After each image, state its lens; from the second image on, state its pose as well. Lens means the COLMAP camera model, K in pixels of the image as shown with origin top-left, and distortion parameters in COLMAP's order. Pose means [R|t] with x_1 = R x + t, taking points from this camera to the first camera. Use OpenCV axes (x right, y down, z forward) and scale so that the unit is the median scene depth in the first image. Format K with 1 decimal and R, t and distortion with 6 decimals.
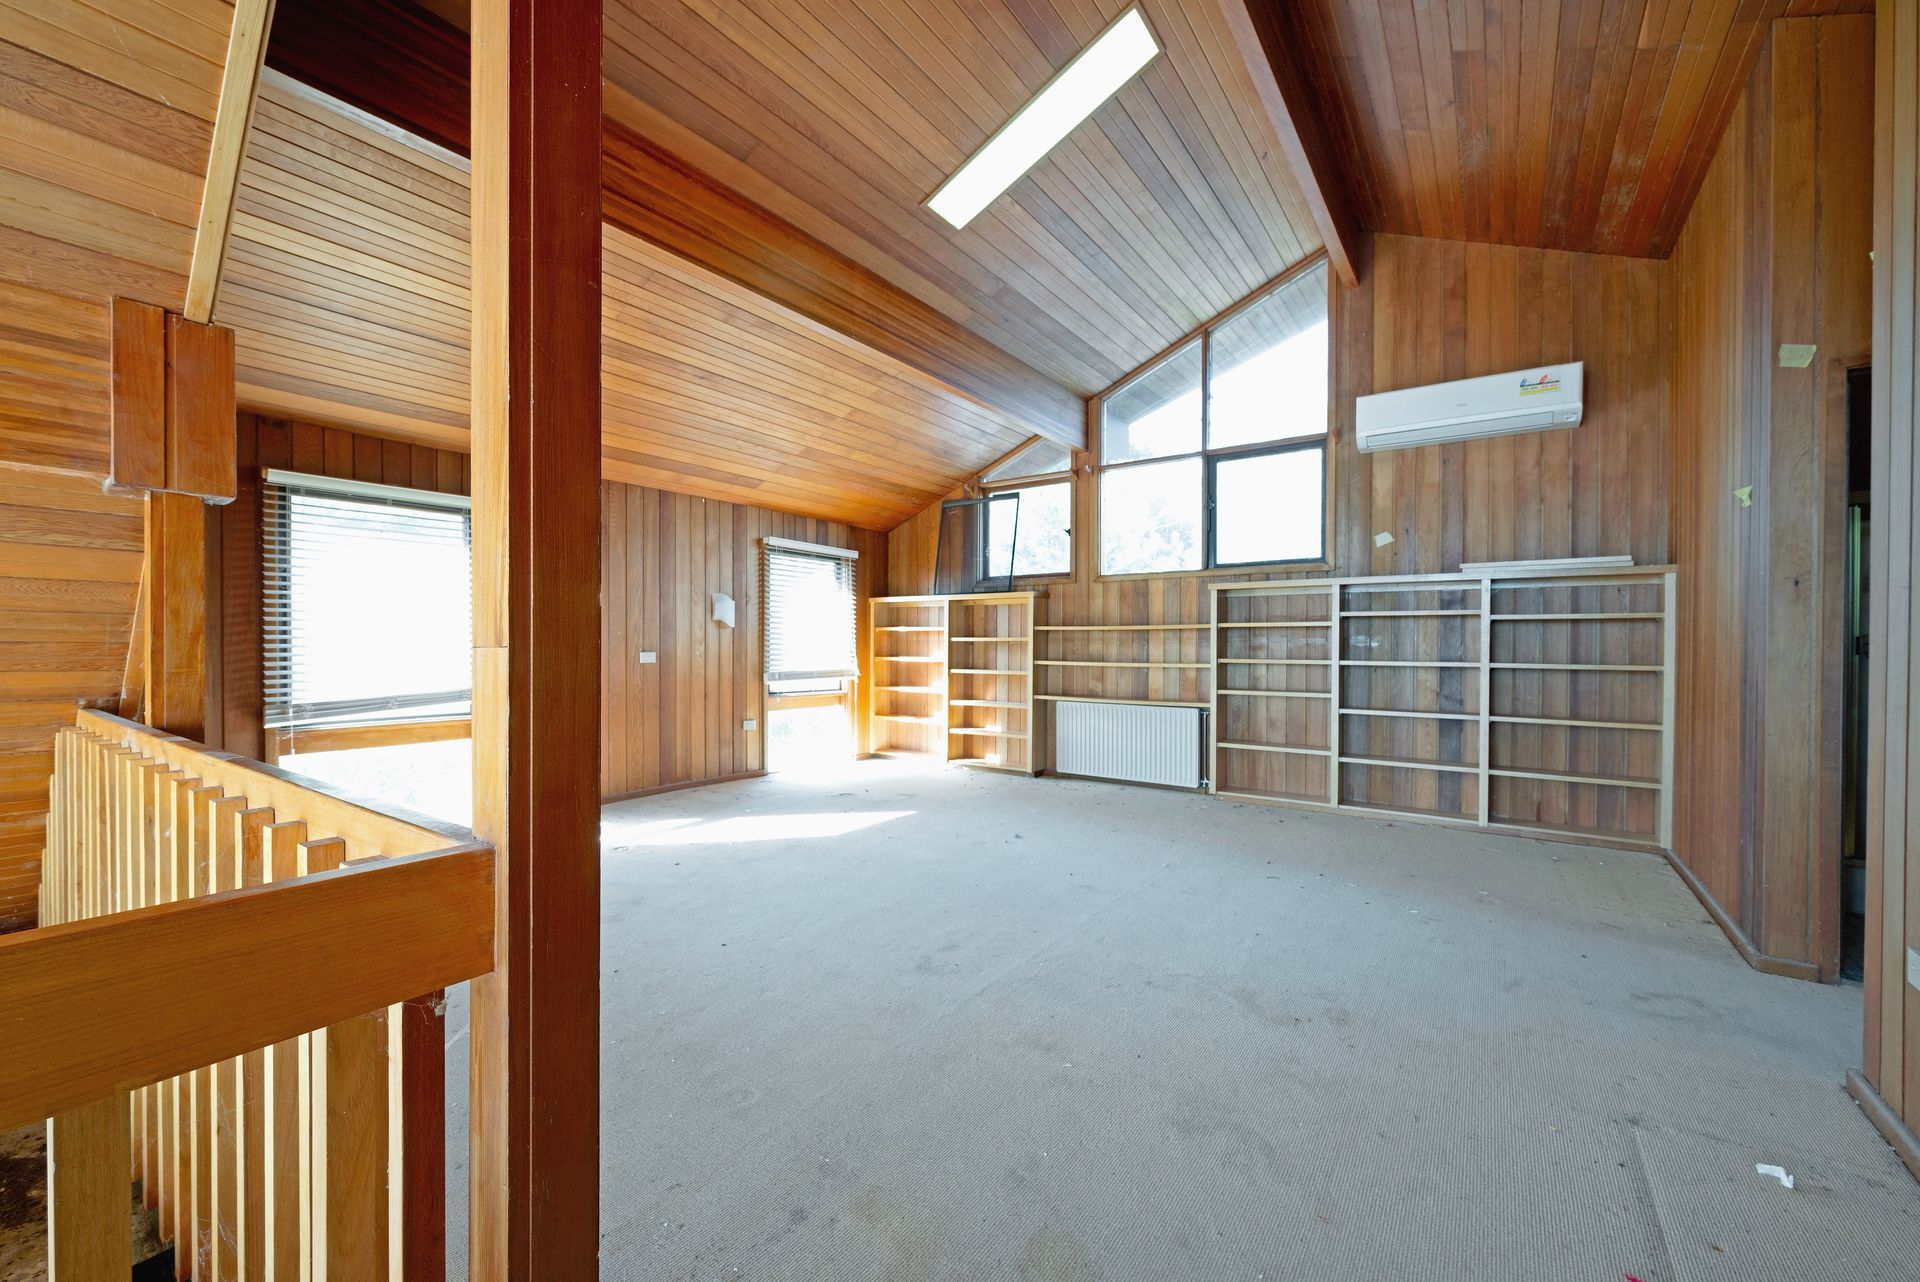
lens RADIAL K [[757.7, 0, 961.6], [0, 757.7, 646.2], [0, 0, 1]] dist [-0.000621, 0.000380]
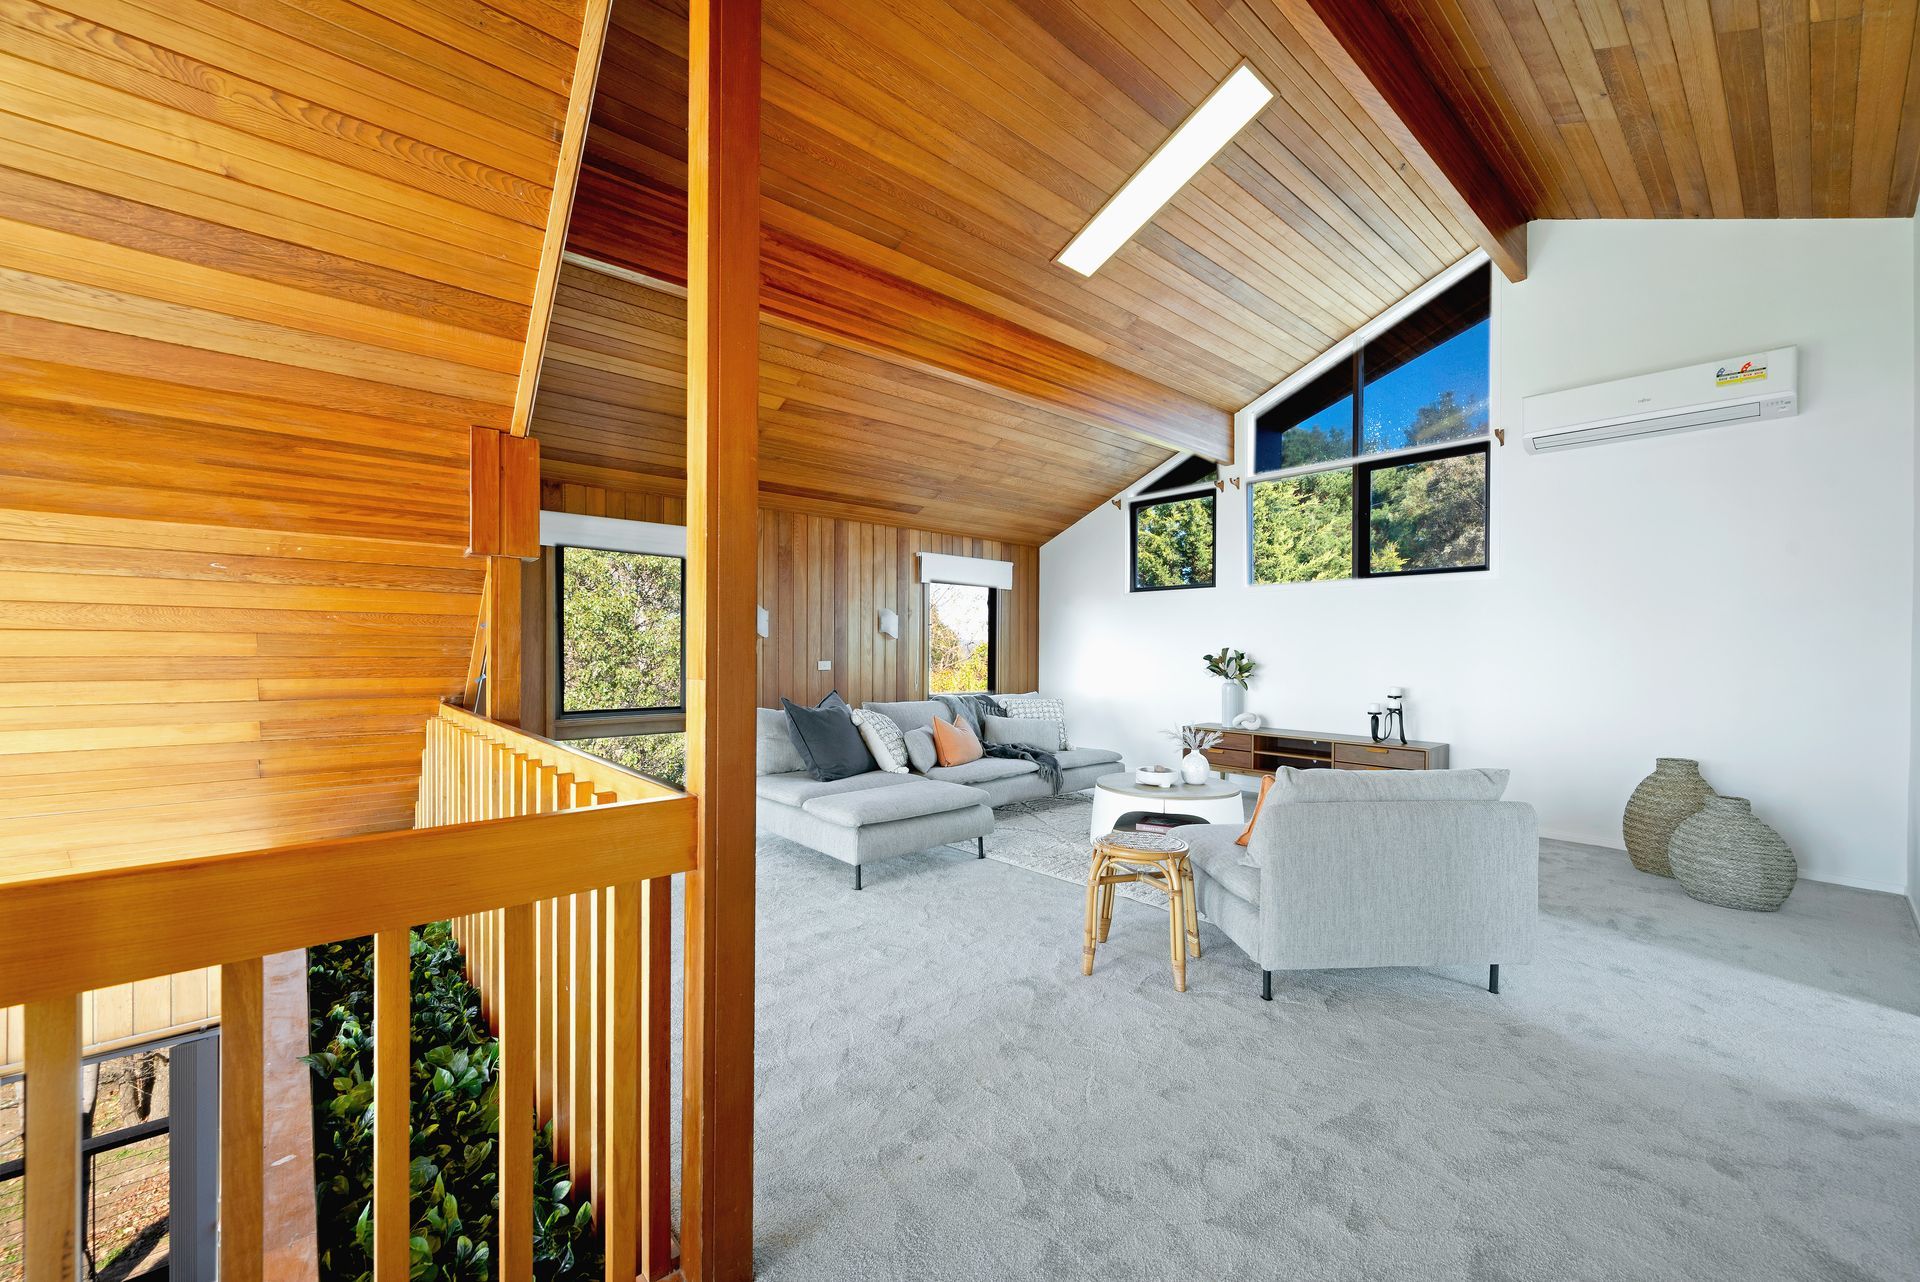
lens RADIAL K [[757.7, 0, 964.5], [0, 757.7, 644.6], [0, 0, 1]] dist [-0.000621, 0.000380]
pose [[0.974894, 0.000891, -0.222668, 0.073180], [-0.002504, 0.999973, -0.006961, -0.013596], [0.222655, 0.007343, 0.974870, -0.111615]]
